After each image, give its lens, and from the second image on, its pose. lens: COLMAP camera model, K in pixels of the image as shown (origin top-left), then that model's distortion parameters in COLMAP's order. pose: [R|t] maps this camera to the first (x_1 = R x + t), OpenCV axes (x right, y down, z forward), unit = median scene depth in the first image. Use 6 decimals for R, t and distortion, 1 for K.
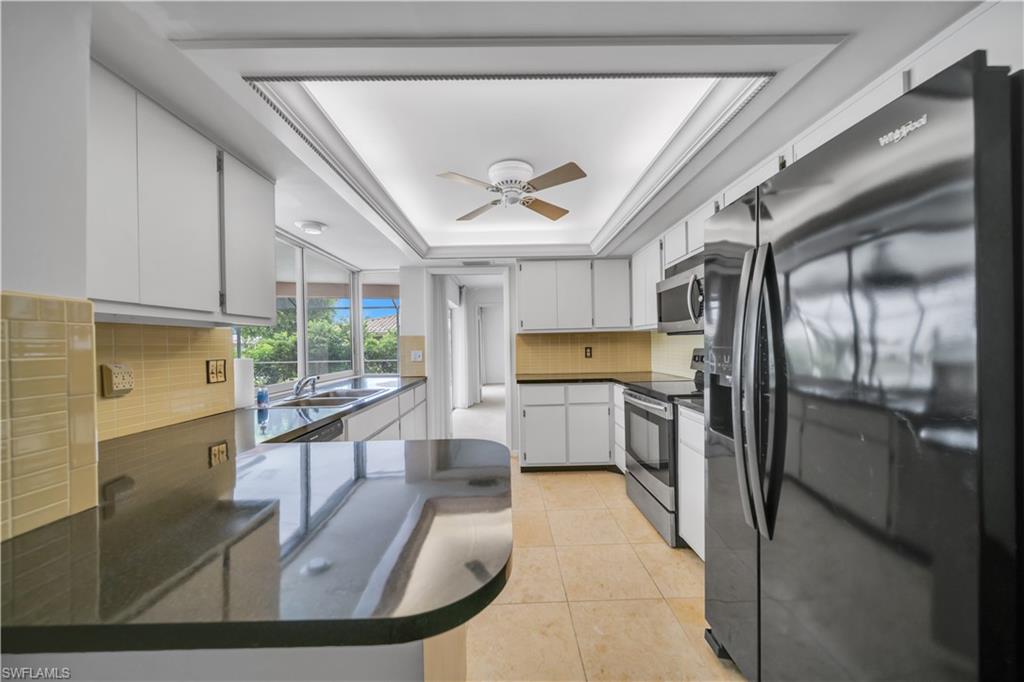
lens RADIAL K [[353.7, 0, 512.6], [0, 353.7, 343.4], [0, 0, 1]] dist [0.000496, -0.000313]
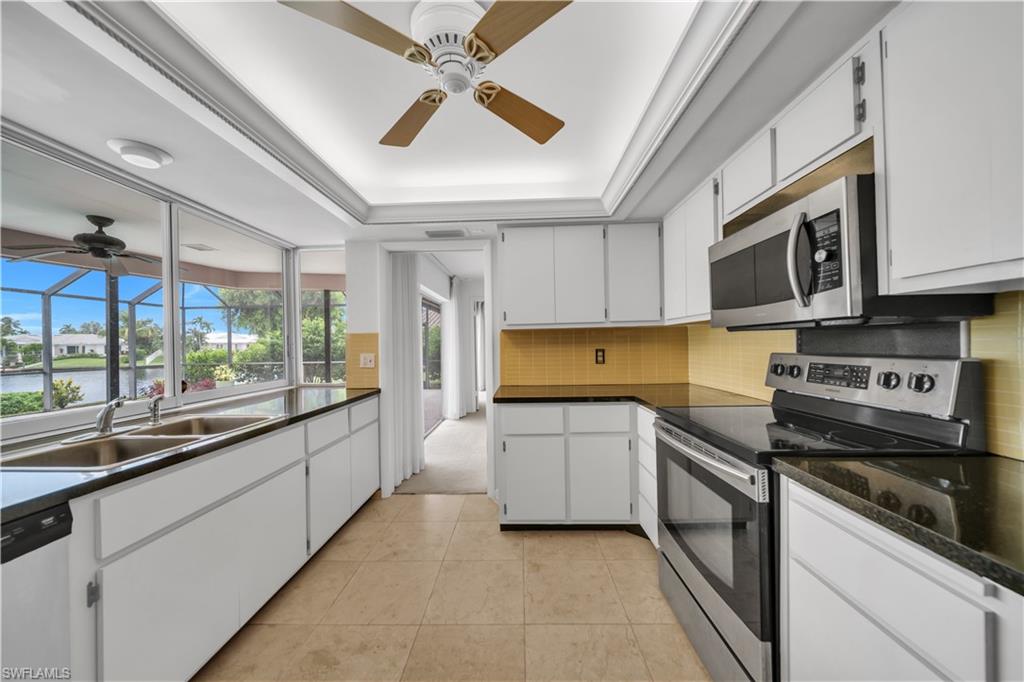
lens RADIAL K [[353.7, 0, 512.6], [0, 353.7, 343.4], [0, 0, 1]] dist [0.000496, -0.000313]
pose [[0.999147, 0.001054, -0.041276, 0.085951], [-0.000993, 0.999998, 0.001497, -0.002600], [0.041278, -0.001454, 0.999147, 0.353658]]
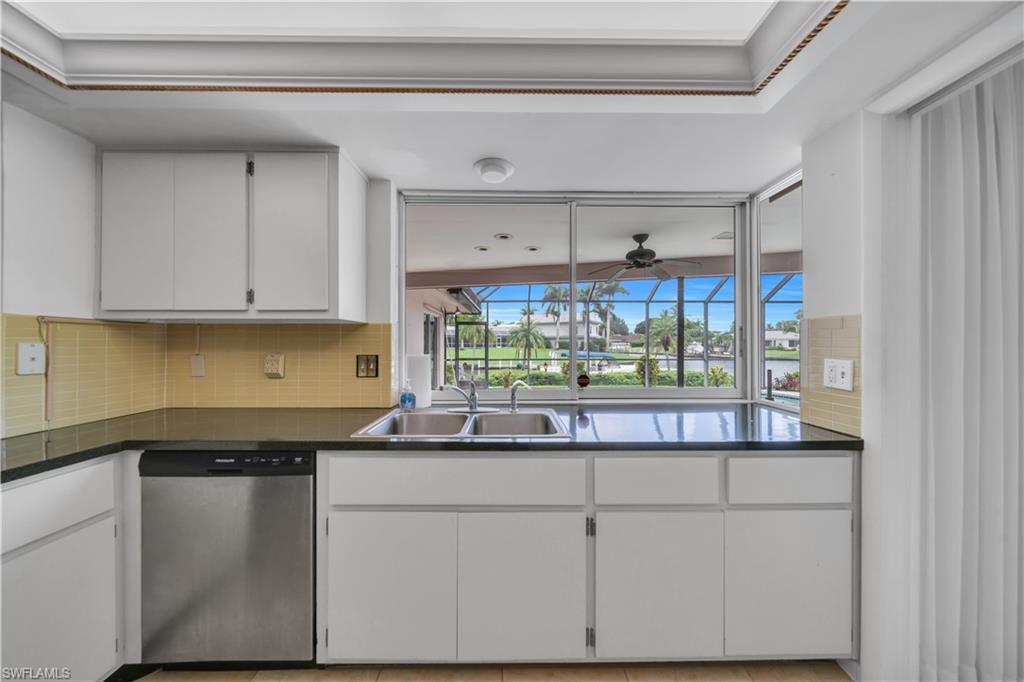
lens RADIAL K [[355.0, 0, 510.1], [0, 355.0, 345.1], [0, 0, 1]] dist [-0.001300, -0.000114]
pose [[-0.004950, 0.020045, -0.999787, 0.115582], [0.001788, 0.999798, 0.020036, -0.001758], [0.999986, -0.001688, -0.004984, 0.884156]]
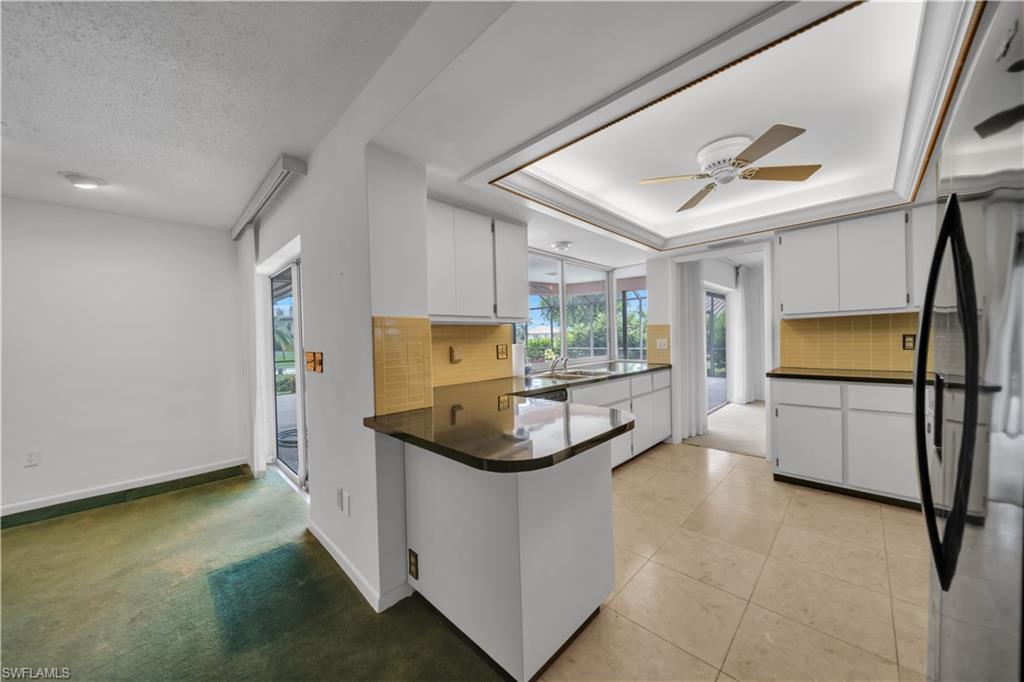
lens RADIAL K [[353.7, 0, 512.6], [0, 353.7, 343.4], [0, 0, 1]] dist [0.000496, -0.000313]
pose [[0.701328, 0.010385, -0.712763, 0.216123], [0.013835, 0.999507, 0.028177, -0.002931], [0.712704, -0.029622, 0.700839, -0.061167]]
